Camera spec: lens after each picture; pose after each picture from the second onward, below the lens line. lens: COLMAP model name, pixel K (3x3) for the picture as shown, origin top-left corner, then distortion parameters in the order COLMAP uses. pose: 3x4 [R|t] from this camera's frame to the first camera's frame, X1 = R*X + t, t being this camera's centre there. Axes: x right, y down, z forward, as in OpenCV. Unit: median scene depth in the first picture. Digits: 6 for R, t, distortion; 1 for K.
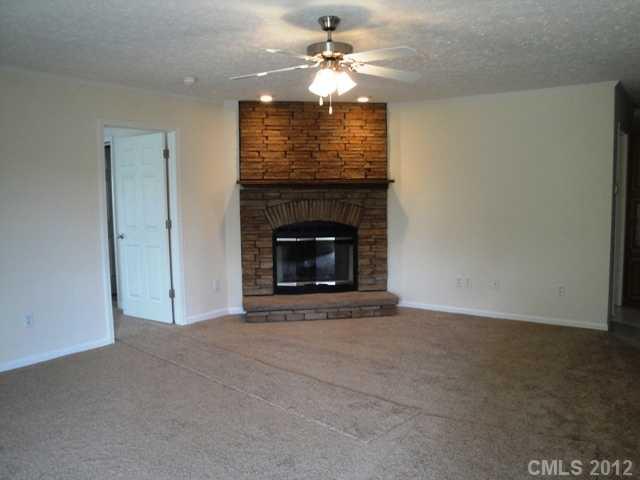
lens RADIAL K [[533.5, 0, 320.5], [0, 533.5, 240.8], [0, 0, 1]] dist [-0.145441, 0.073105]
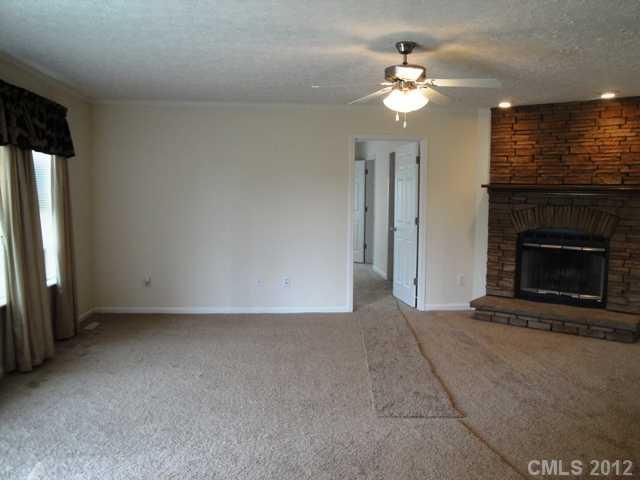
lens RADIAL K [[533.5, 0, 320.5], [0, 533.5, 240.2], [0, 0, 1]] dist [-0.145441, 0.073105]
pose [[0.652004, 0.082768, -0.753685, 0.416924], [-0.082849, 0.995849, 0.037691, -0.015255], [0.753676, 0.037868, 0.656154, 0.072100]]
